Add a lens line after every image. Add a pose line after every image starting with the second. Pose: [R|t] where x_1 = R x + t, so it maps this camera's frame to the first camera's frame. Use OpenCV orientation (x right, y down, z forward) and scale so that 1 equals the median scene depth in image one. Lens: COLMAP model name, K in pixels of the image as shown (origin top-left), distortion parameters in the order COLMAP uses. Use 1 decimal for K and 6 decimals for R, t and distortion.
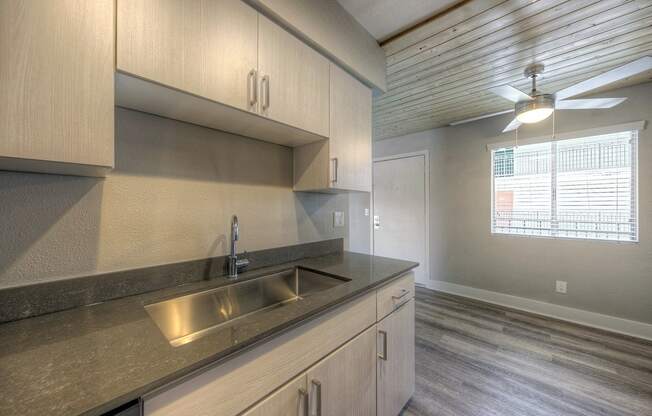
lens RADIAL K [[239.4, 0, 327.3], [0, 239.4, 206.2], [0, 0, 1]] dist [-0.000807, -0.000014]
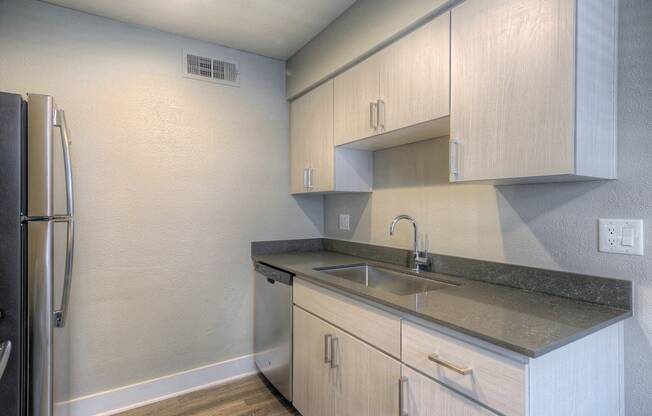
lens RADIAL K [[335.5, 0, 325.9], [0, 335.5, 205.6], [0, 0, 1]] dist [-0.006837, 0.000638]
pose [[-0.257430, -0.004380, -0.966287, 1.189229], [0.004400, 0.999974, -0.005705, -0.002709], [0.966287, -0.005721, -0.257404, 0.960590]]
